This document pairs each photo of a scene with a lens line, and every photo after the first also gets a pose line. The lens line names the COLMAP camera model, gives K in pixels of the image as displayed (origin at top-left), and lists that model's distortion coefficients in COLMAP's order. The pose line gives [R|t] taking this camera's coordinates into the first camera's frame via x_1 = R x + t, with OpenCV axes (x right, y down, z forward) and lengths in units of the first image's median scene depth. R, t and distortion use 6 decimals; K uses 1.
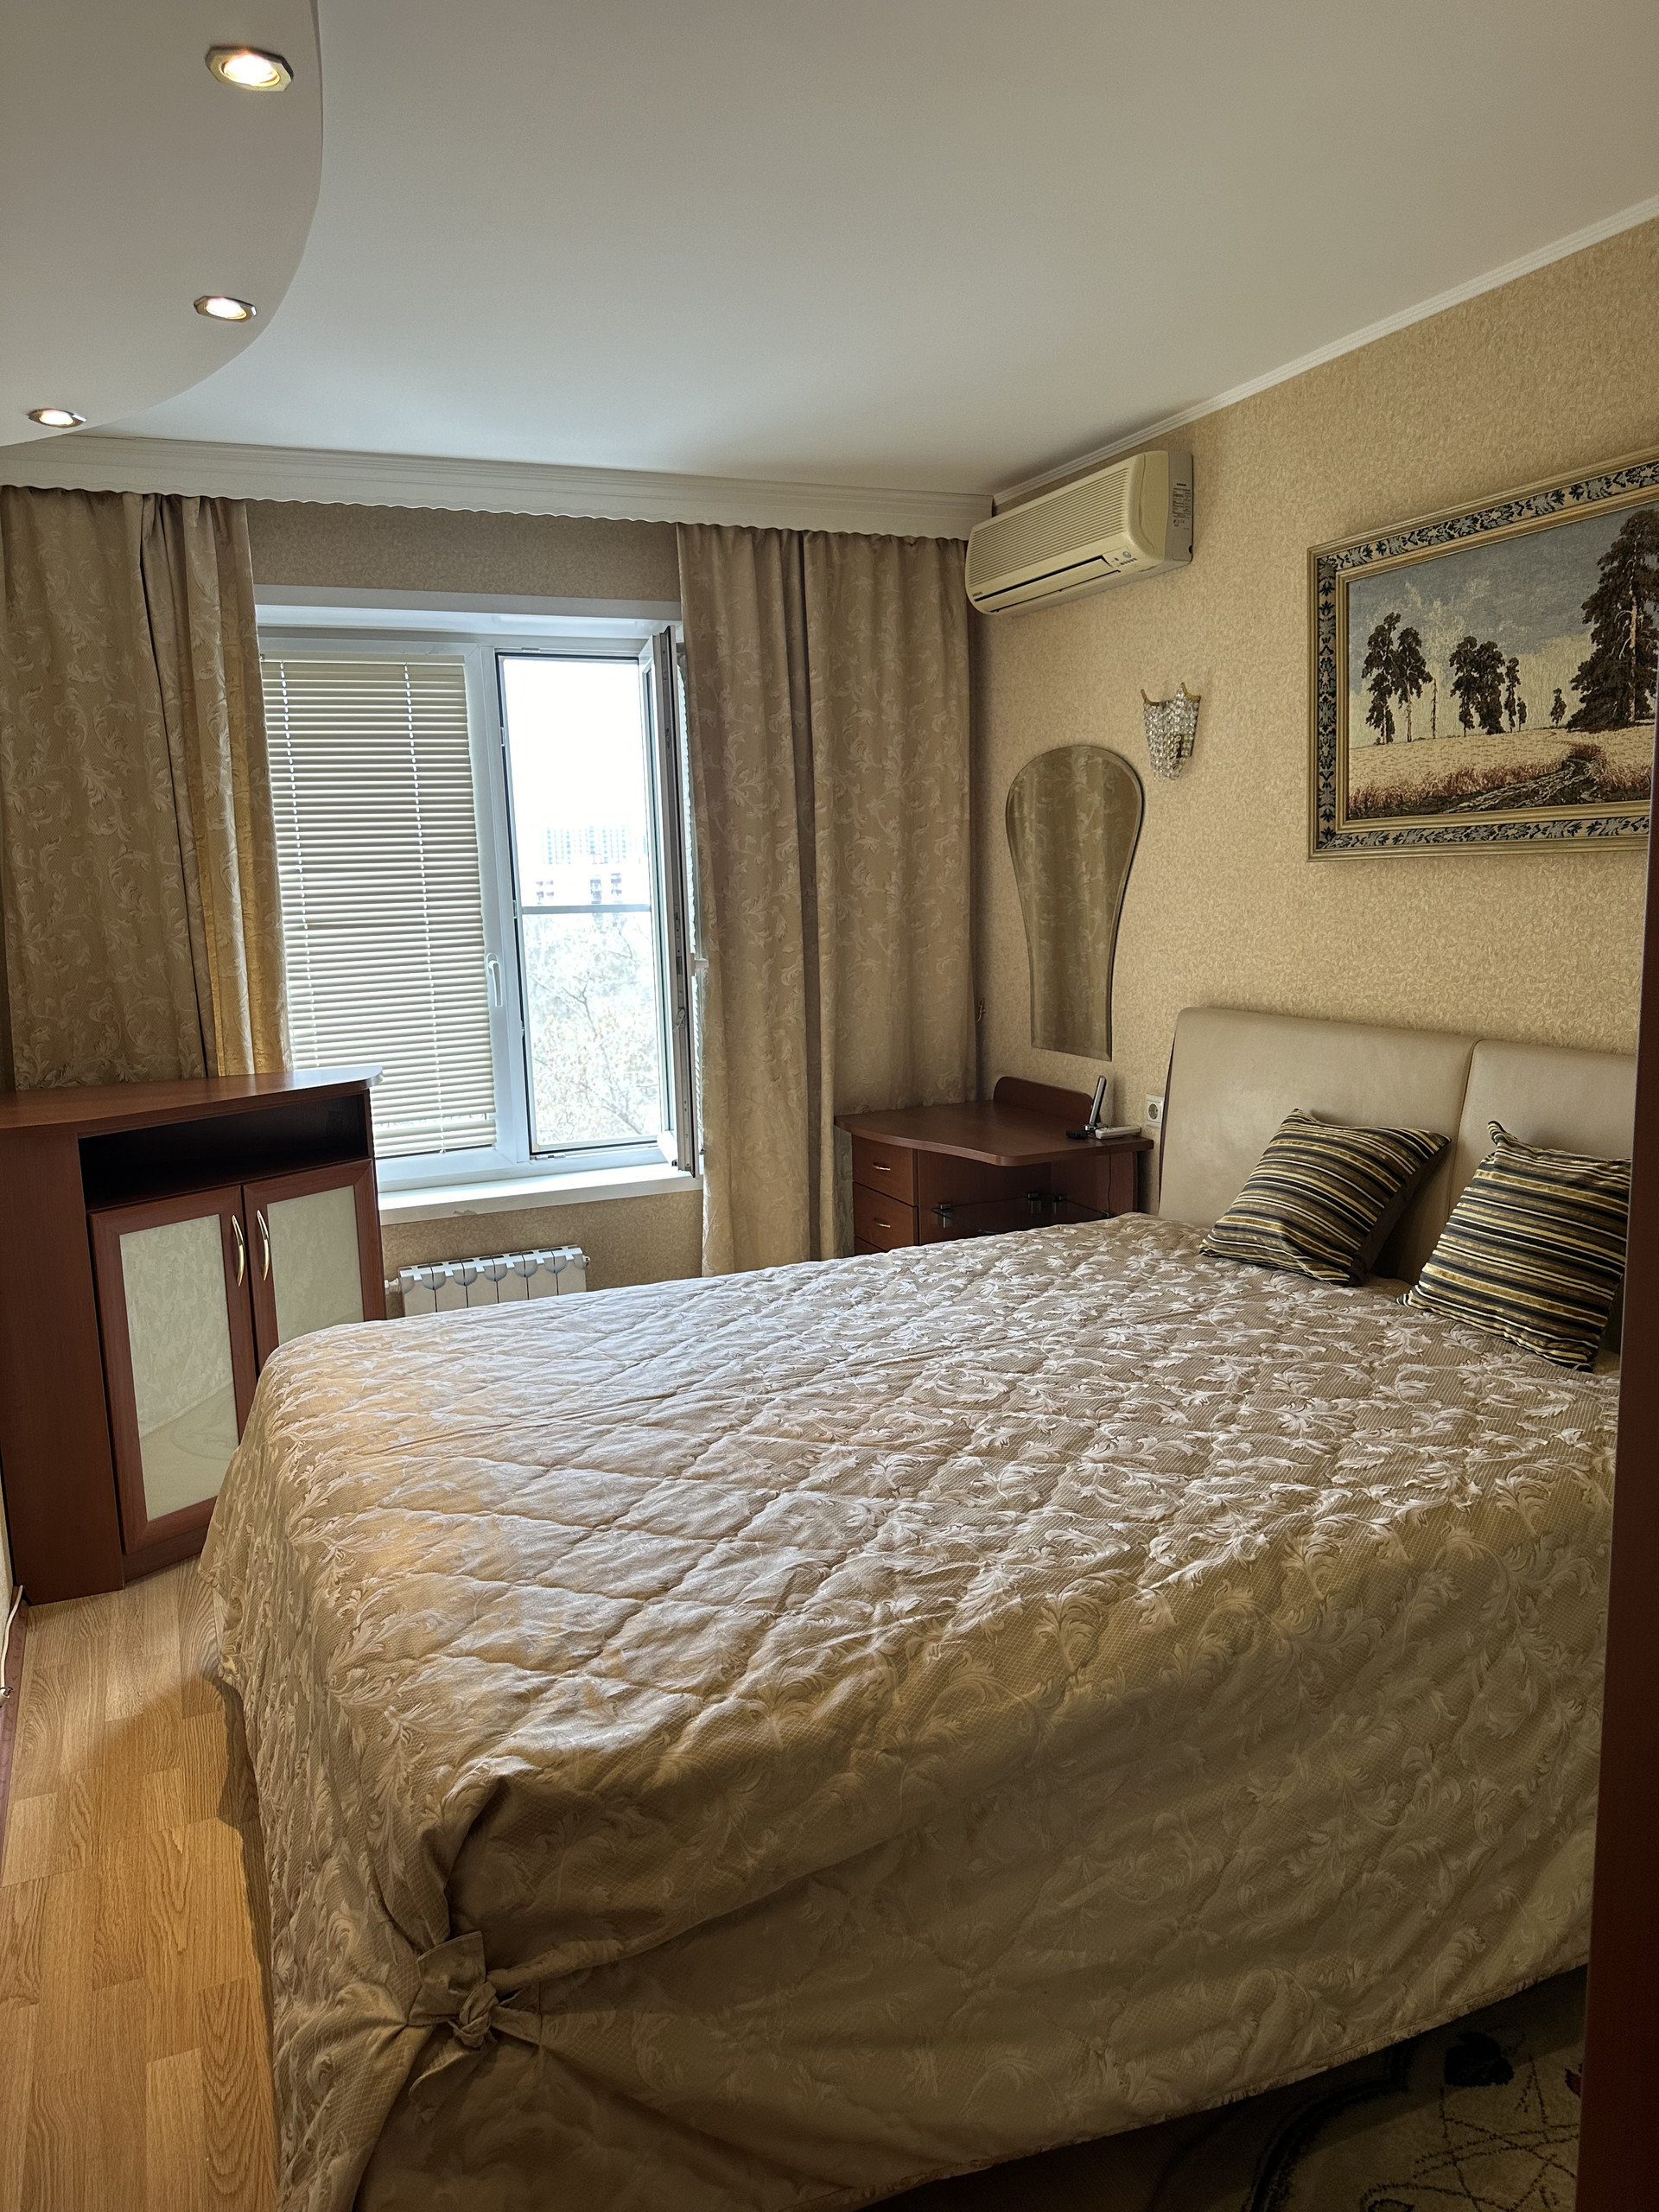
lens RADIAL K [[1534.0, 0, 829.5], [0, 1534.0, 1106.0], [0, 0, 1]] dist [0.062974, -0.065561]
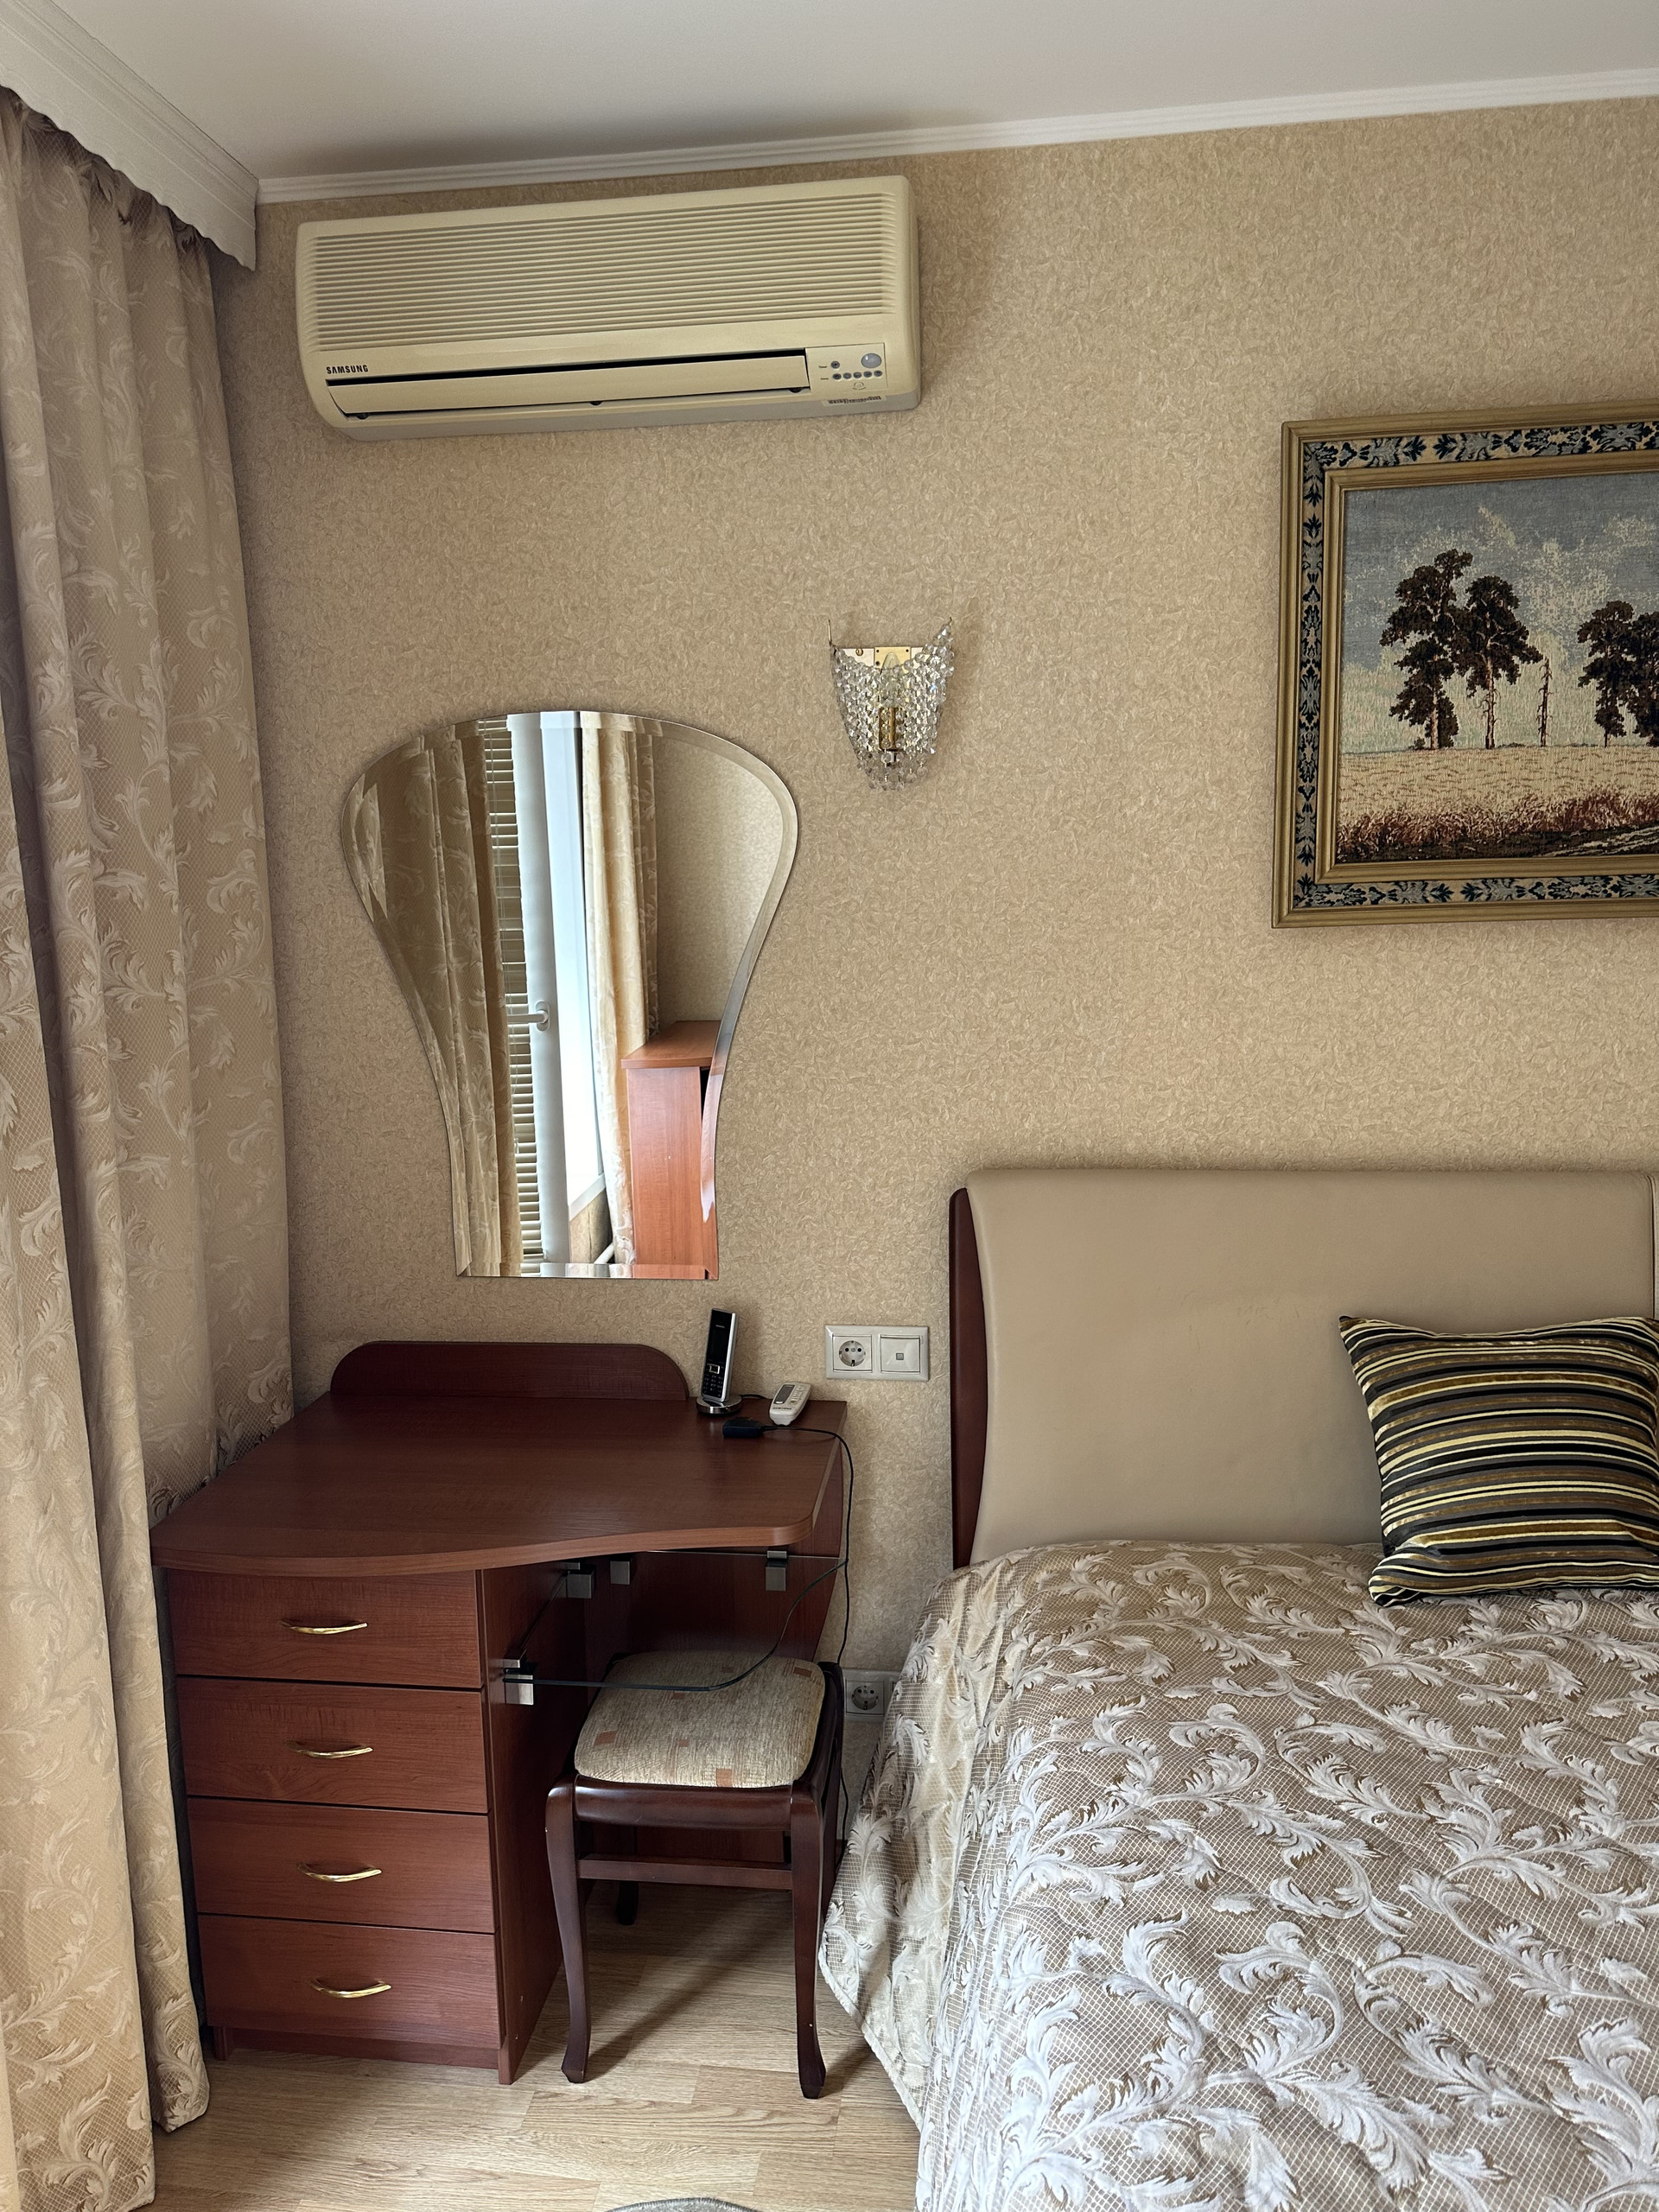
lens RADIAL K [[1553.4, 0, 798.3], [0, 1553.4, 1116.0], [0, 0, 1]] dist [0.034246, -0.051838]
pose [[0.517946, -0.125616, 0.846140, -0.384582], [0.143630, 0.987887, 0.058739, -0.167496], [-0.843269, 0.091107, 0.529714, 0.945994]]
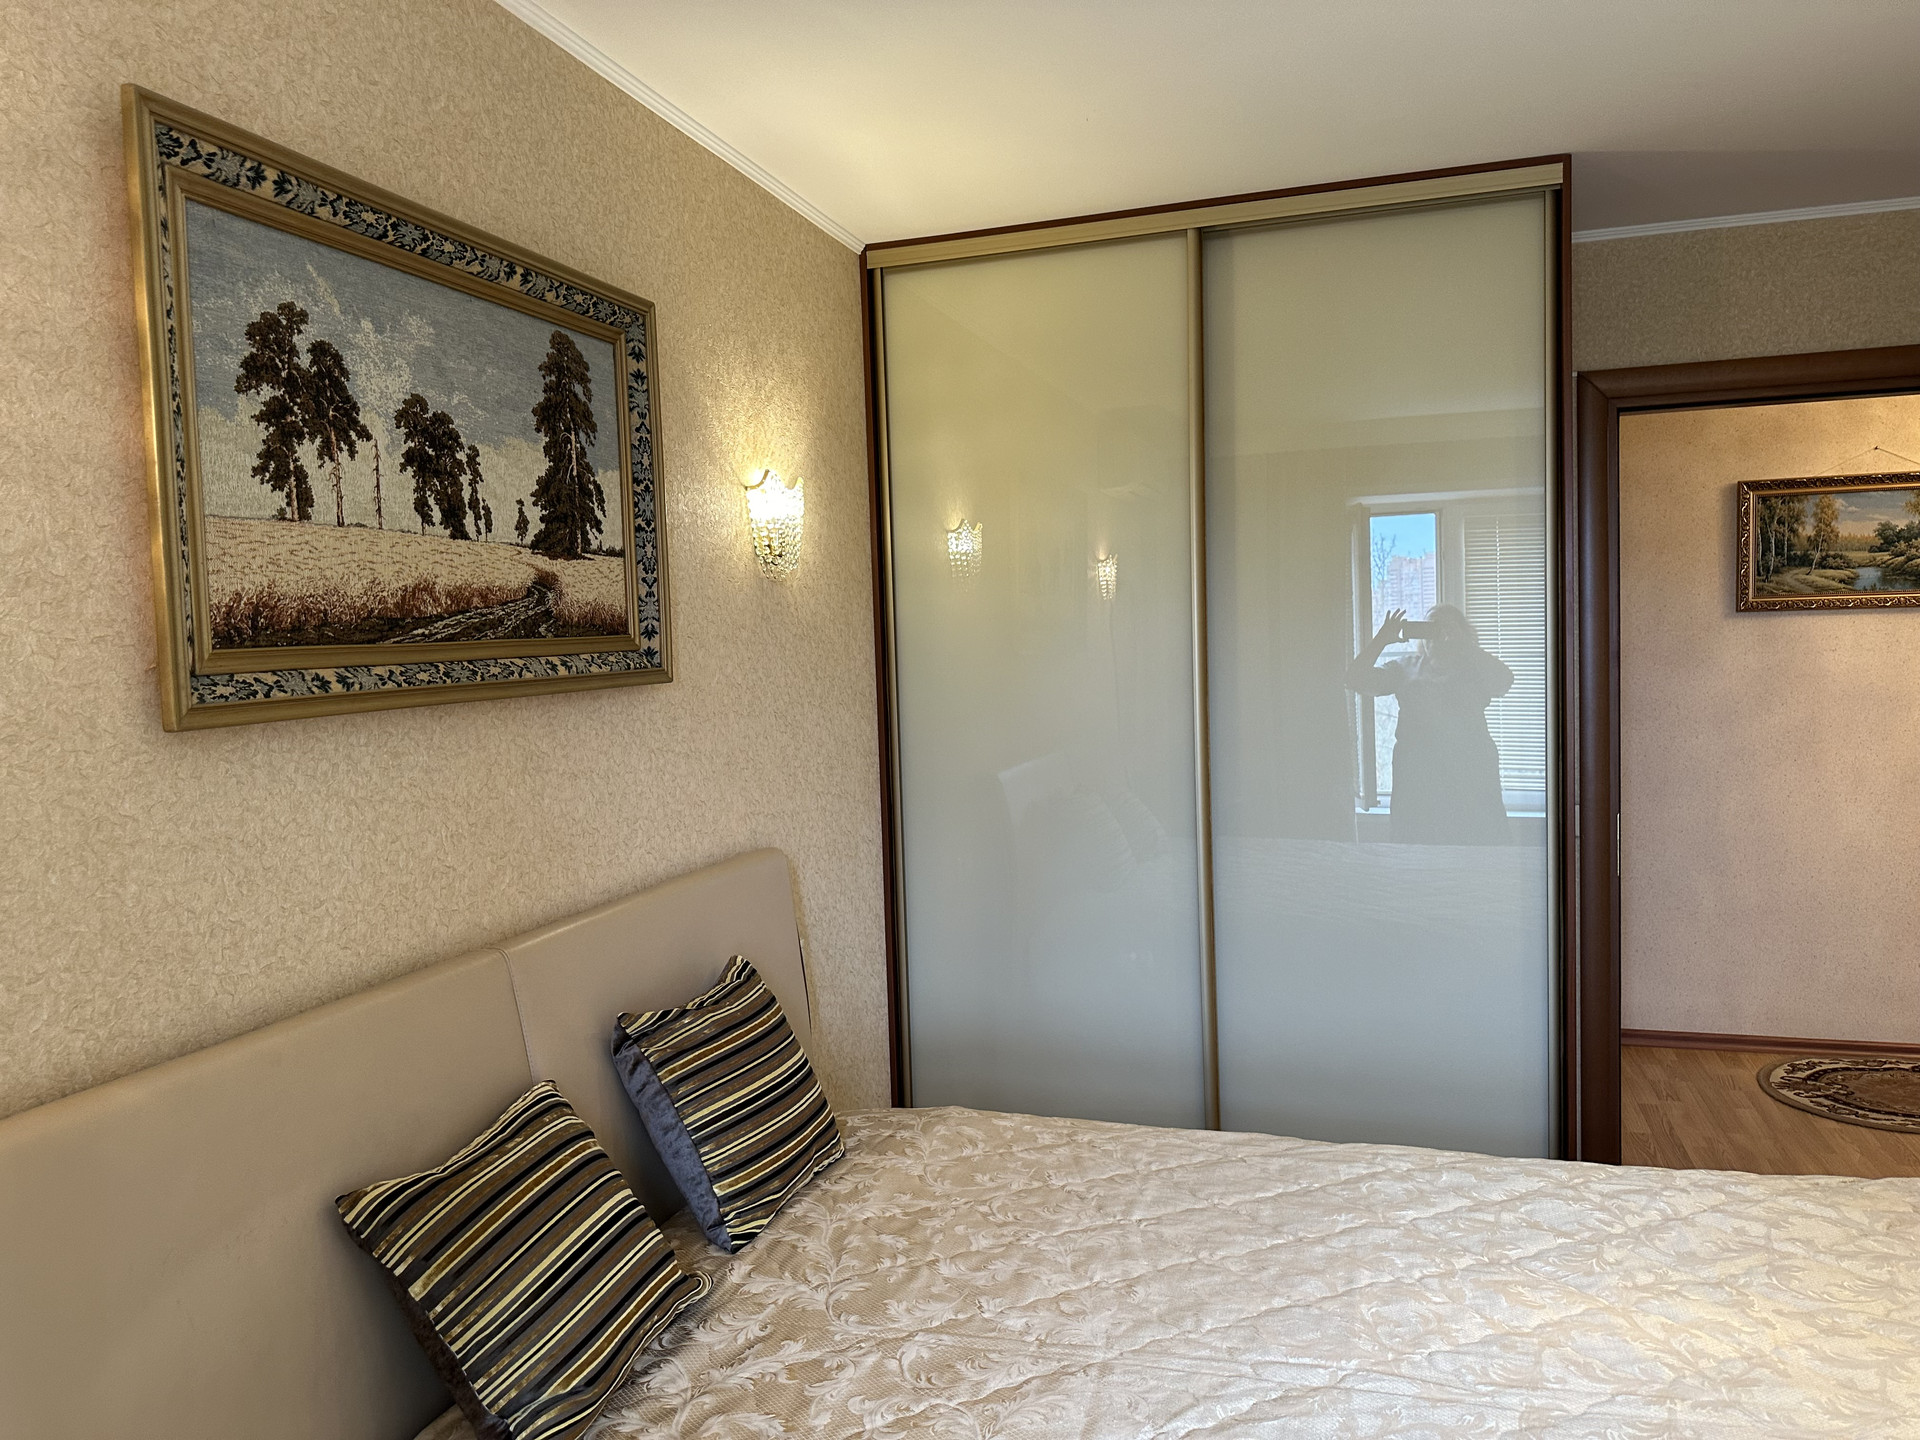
lens RADIAL K [[1365.2, 0, 958.4], [0, 1365.2, 727.7], [0, 0, 1]] dist [0.046014, -0.065688]
pose [[-0.751361, 0.008027, 0.659842, -0.173849], [0.155579, 0.973893, 0.165311, -0.217862], [-0.641289, 0.226866, -0.732994, 1.311003]]
